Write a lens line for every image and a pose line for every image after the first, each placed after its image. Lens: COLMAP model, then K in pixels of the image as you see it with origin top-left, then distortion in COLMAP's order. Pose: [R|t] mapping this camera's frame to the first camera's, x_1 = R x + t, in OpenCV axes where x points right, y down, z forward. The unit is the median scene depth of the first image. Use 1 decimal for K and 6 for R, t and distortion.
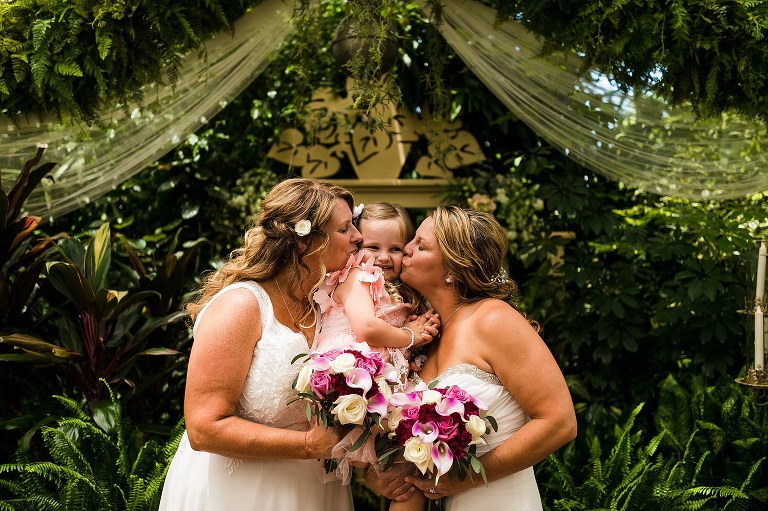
lens RADIAL K [[790.8, 0, 384.0], [0, 790.8, 255.5], [0, 0, 1]] dist [0.007990, 0.008553]
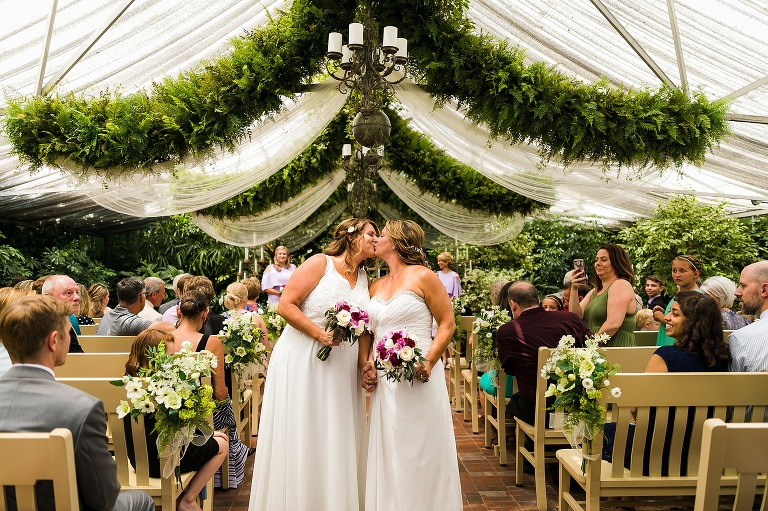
lens RADIAL K [[666.2, 0, 384.0], [0, 666.2, 255.5], [0, 0, 1]] dist [0.000100, -0.000016]
pose [[0.998783, 0.000714, 0.049314, -0.053824], [-0.000276, 0.999961, -0.008877, -0.007277], [-0.049319, 0.008853, 0.998744, -1.929849]]
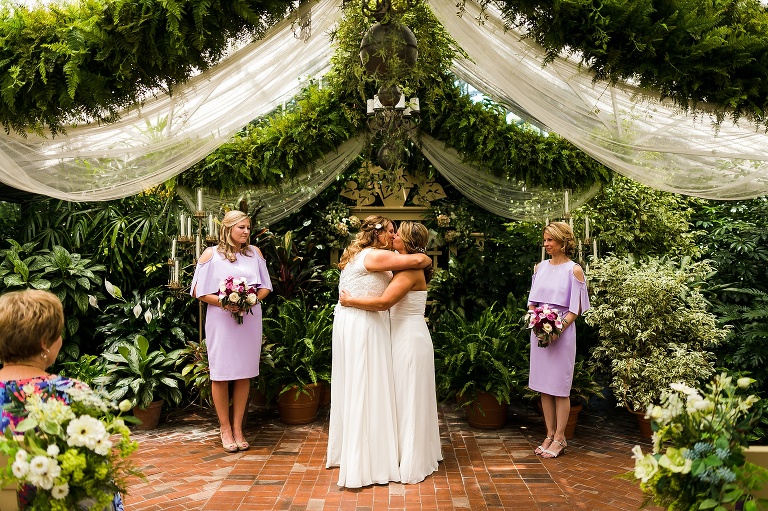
lens RADIAL K [[674.0, 0, 384.0], [0, 674.0, 255.5], [0, 0, 1]] dist [0.003330, 0.000132]
pose [[0.999939, 0.006847, -0.008656, -0.018056], [-0.006649, 0.999719, 0.022761, -0.008781], [0.008809, -0.022702, 0.999703, -0.789189]]
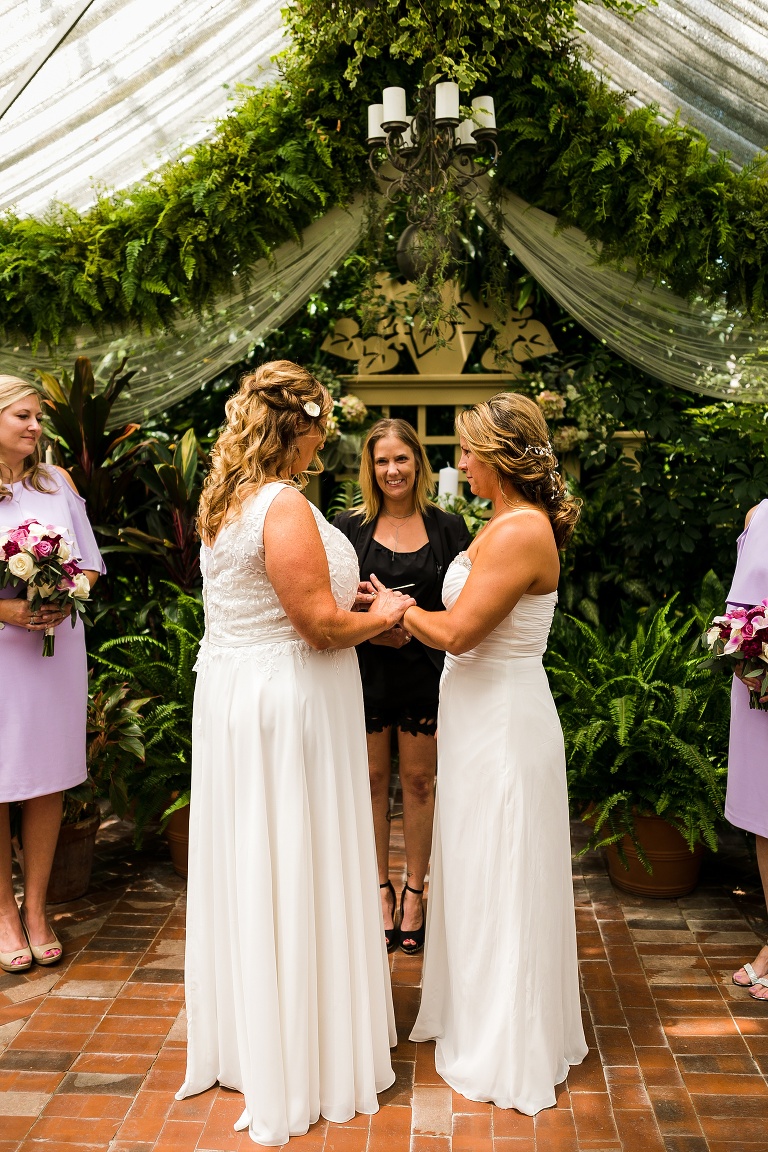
lens RADIAL K [[1186.3, 0, 384.0], [0, 1186.3, 576.0], [0, 0, 1]] dist [0.007990, 0.008553]
pose [[0.998568, 0.004256, -0.053320, 0.002227], [0.001361, 0.994484, 0.104878, -0.007163], [0.053472, -0.104800, 0.993055, -0.428992]]
